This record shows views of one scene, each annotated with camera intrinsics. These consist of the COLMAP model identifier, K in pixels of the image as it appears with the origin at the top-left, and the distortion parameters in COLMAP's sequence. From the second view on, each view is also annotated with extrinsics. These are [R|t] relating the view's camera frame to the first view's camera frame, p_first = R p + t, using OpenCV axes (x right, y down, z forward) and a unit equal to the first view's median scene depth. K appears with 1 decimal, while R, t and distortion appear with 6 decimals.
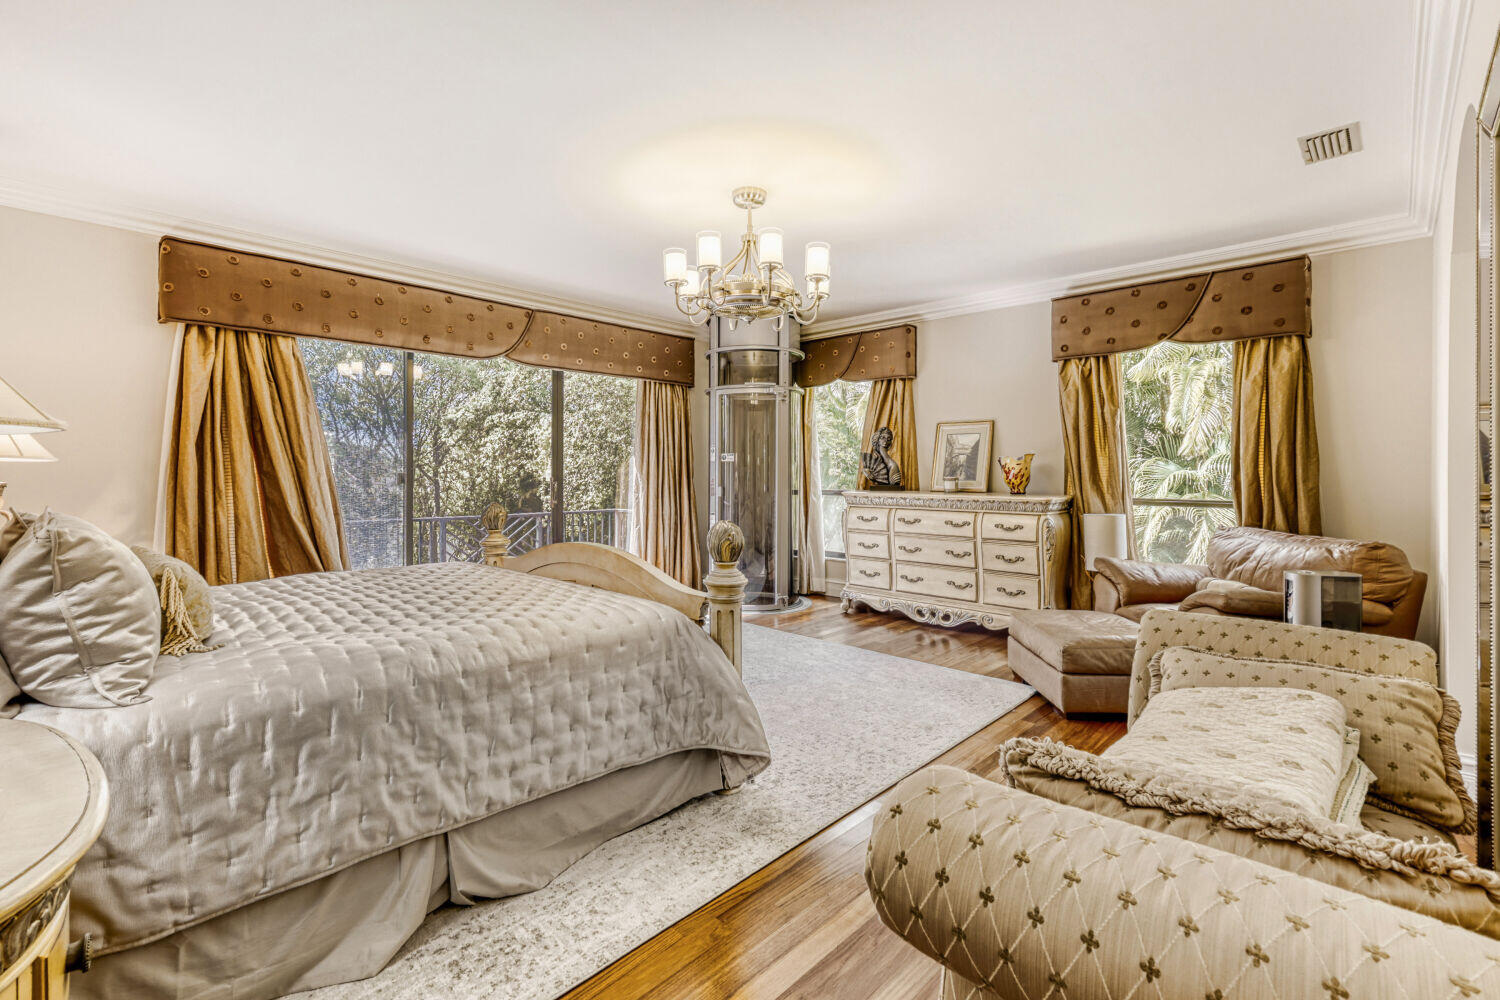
lens RADIAL K [[659.5, 0, 758.4], [0, 659.5, 486.5], [0, 0, 1]] dist [0.002034, -0.000125]
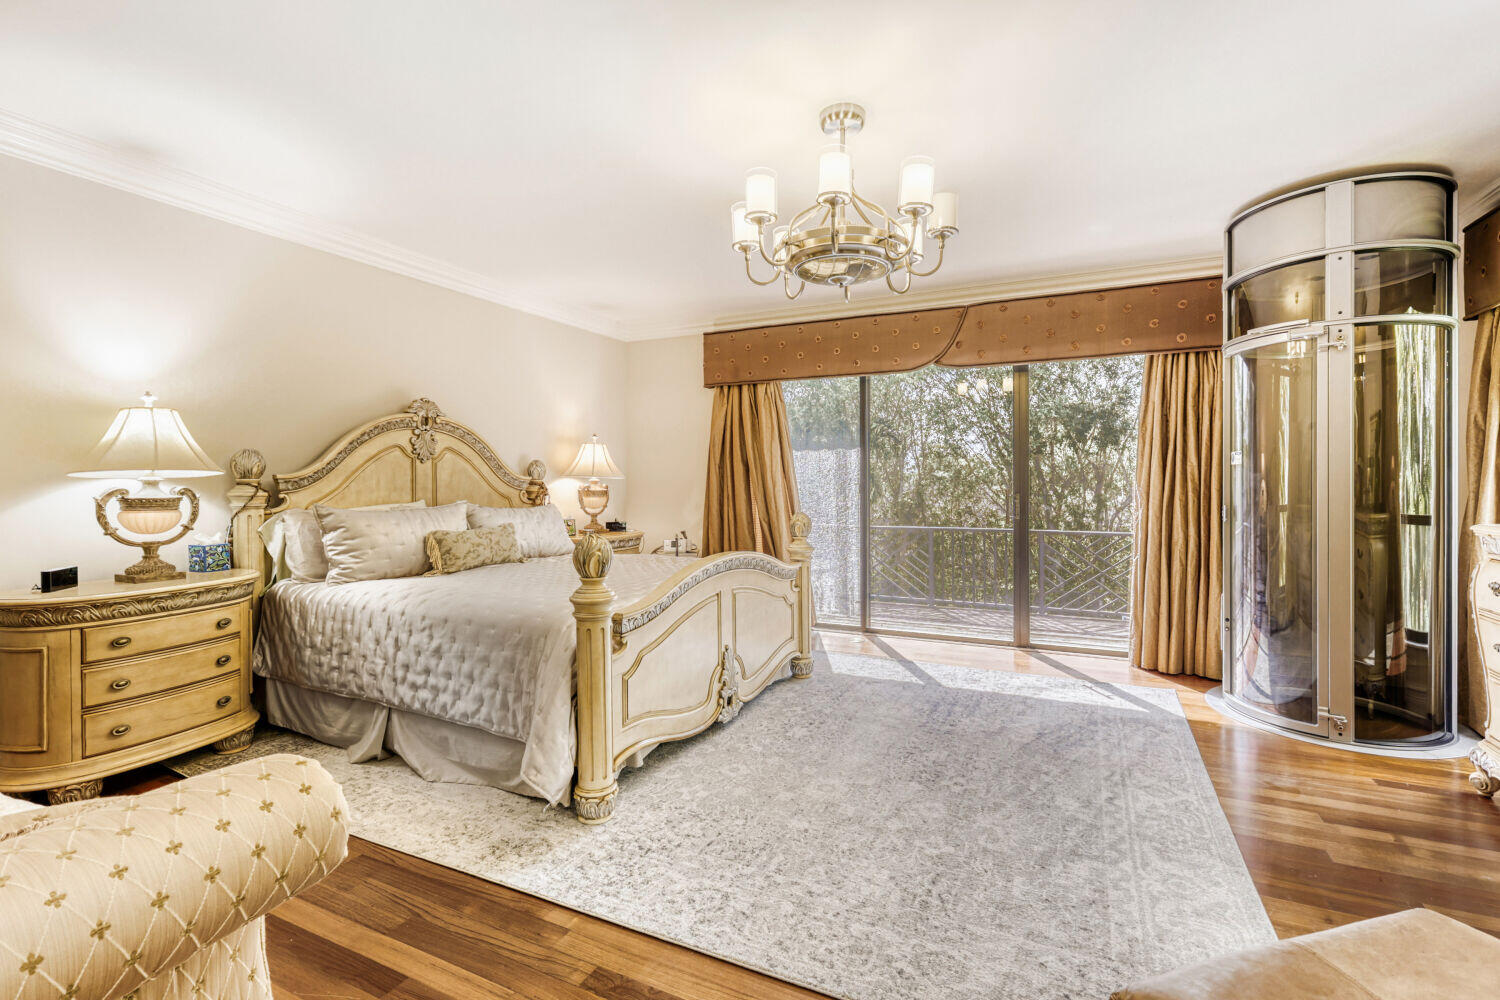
lens RADIAL K [[659.5, 0, 758.7], [0, 659.5, 493.9], [0, 0, 1]] dist [0.002034, -0.000125]
pose [[0.319586, 0.011988, -0.947481, 0.591907], [-0.016430, 0.999840, 0.007108, -0.010679], [0.947415, 0.013296, 0.319732, 0.587924]]
